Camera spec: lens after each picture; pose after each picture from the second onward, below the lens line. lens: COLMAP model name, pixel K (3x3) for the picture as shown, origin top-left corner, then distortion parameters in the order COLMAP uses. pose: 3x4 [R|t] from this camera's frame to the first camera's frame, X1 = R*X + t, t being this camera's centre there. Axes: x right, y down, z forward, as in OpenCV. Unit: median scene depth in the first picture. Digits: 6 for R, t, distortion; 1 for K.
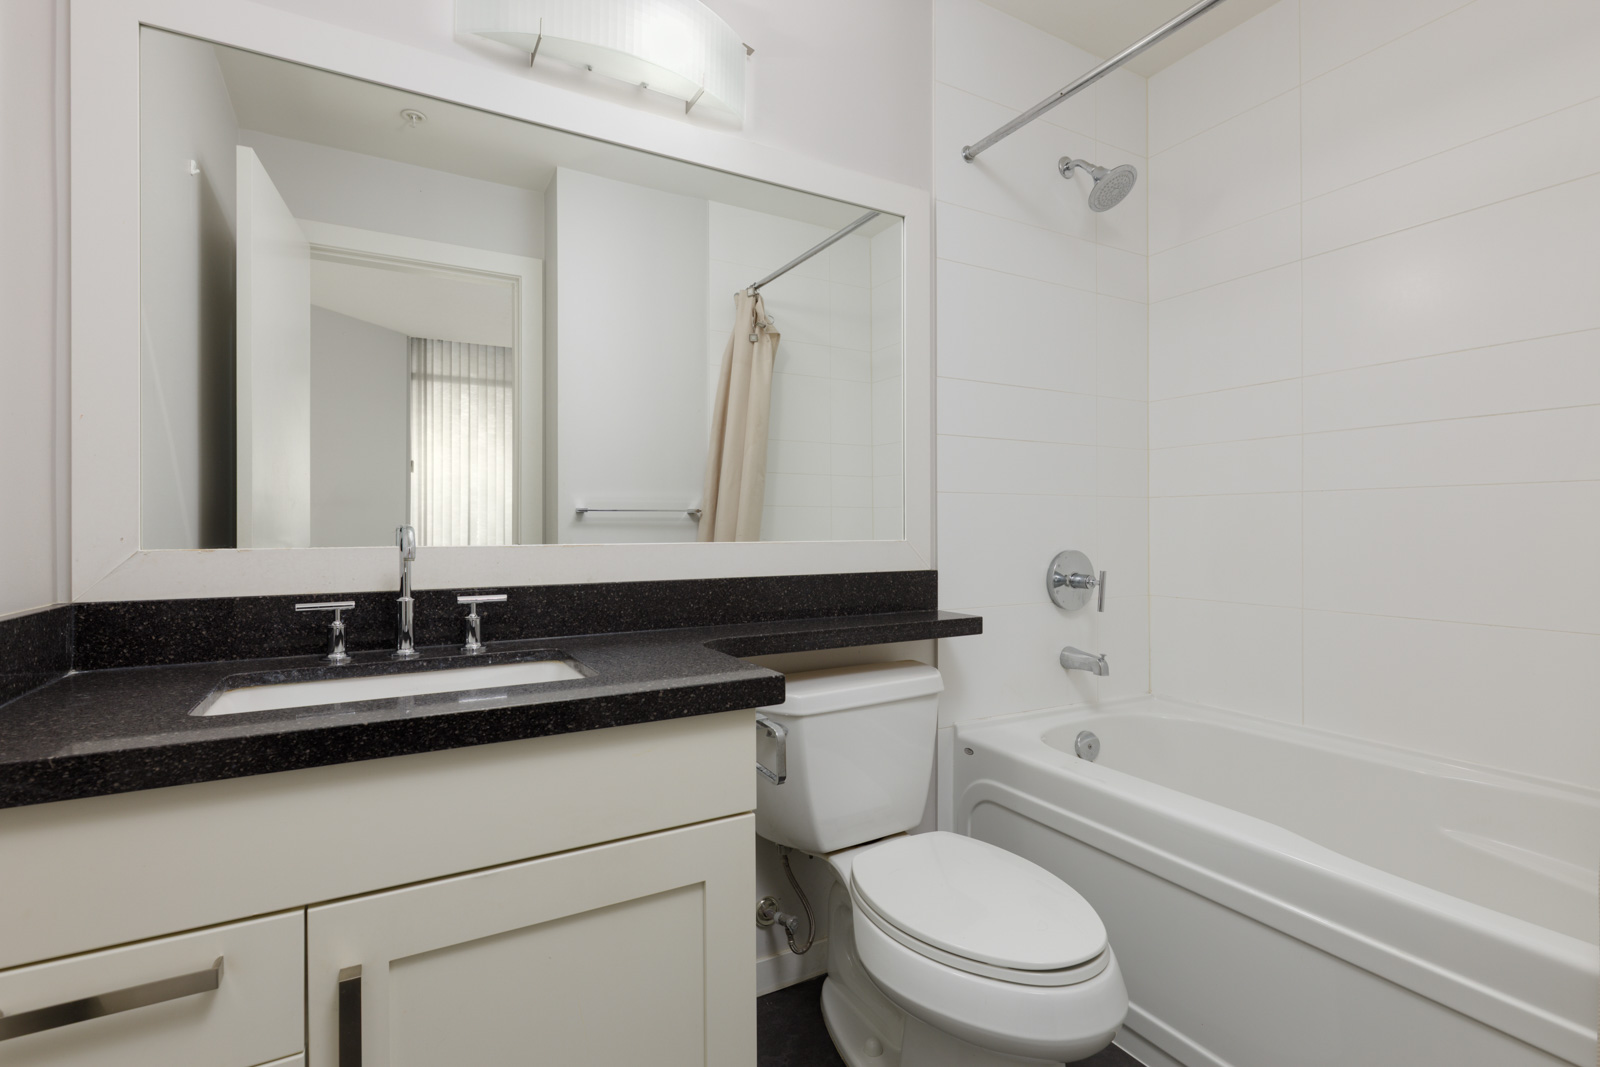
lens RADIAL K [[753.9, 0, 801.5], [0, 753.9, 530.3], [0, 0, 1]] dist [0.000847, -0.000365]
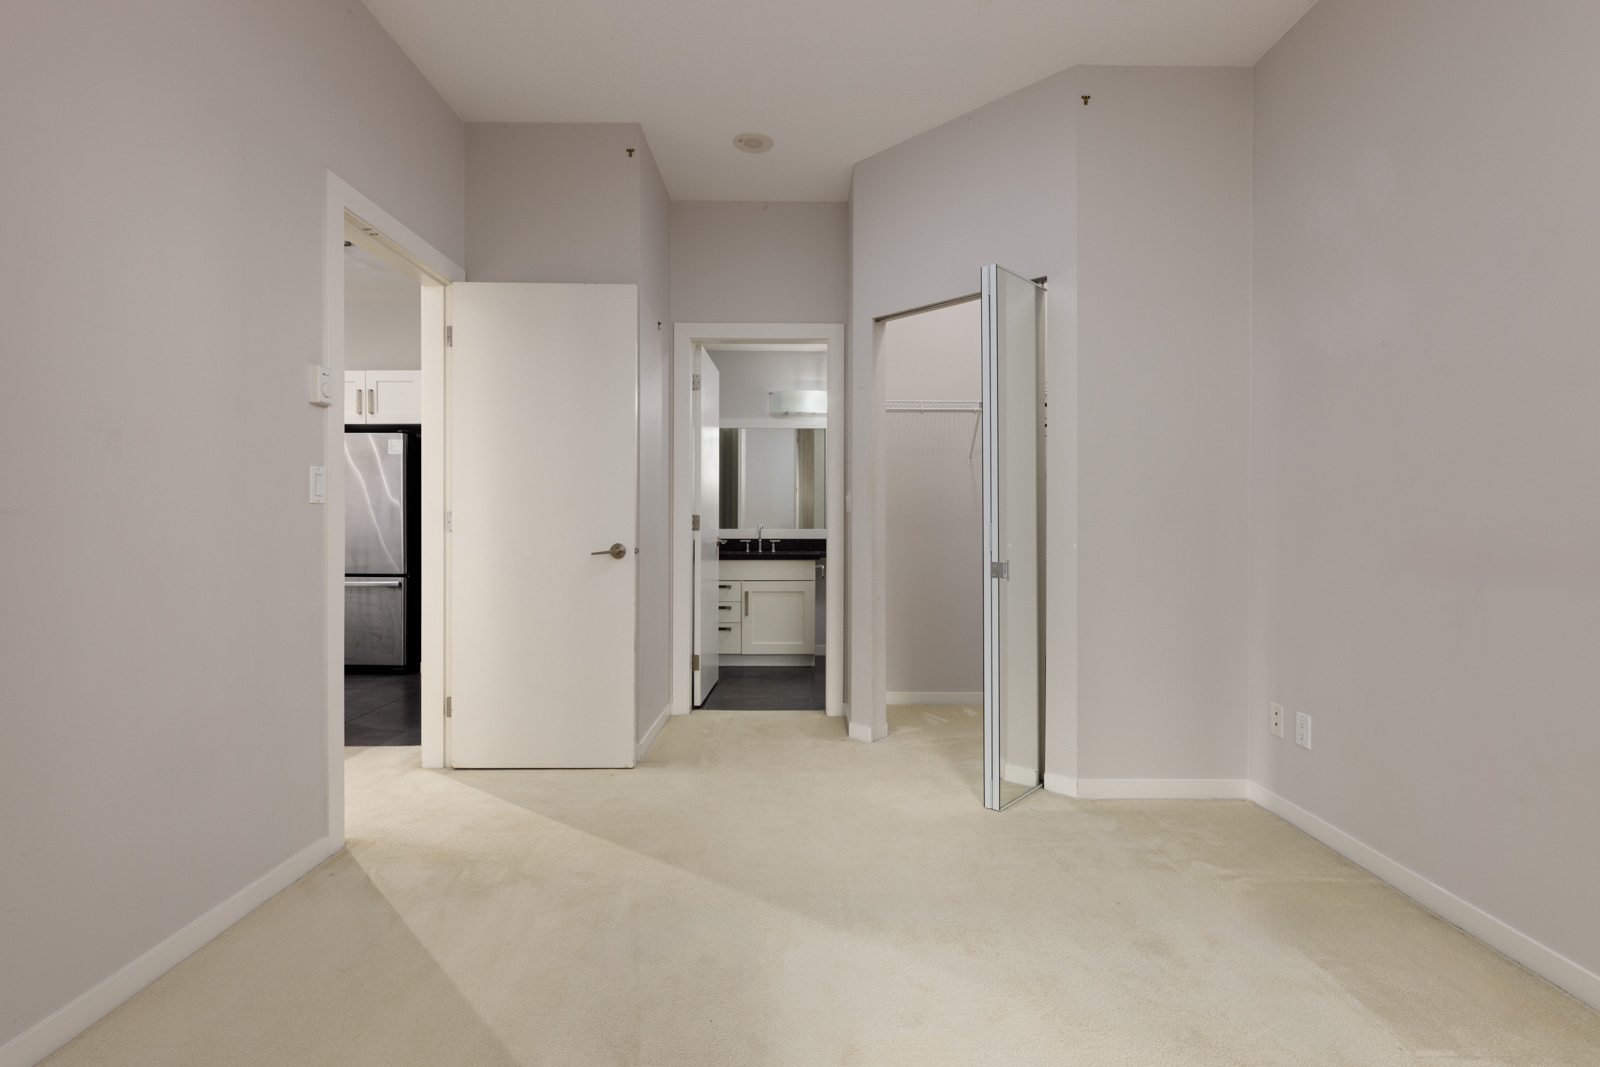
lens RADIAL K [[753.9, 0, 799.4], [0, 753.9, 522.4], [0, 0, 1]] dist [0.000847, -0.000365]
pose [[0.870270, 0.000367, -0.492575, 2.131290], [-0.004191, 0.999969, -0.006660, 0.008755], [0.492557, 0.007861, 0.870245, -3.157665]]
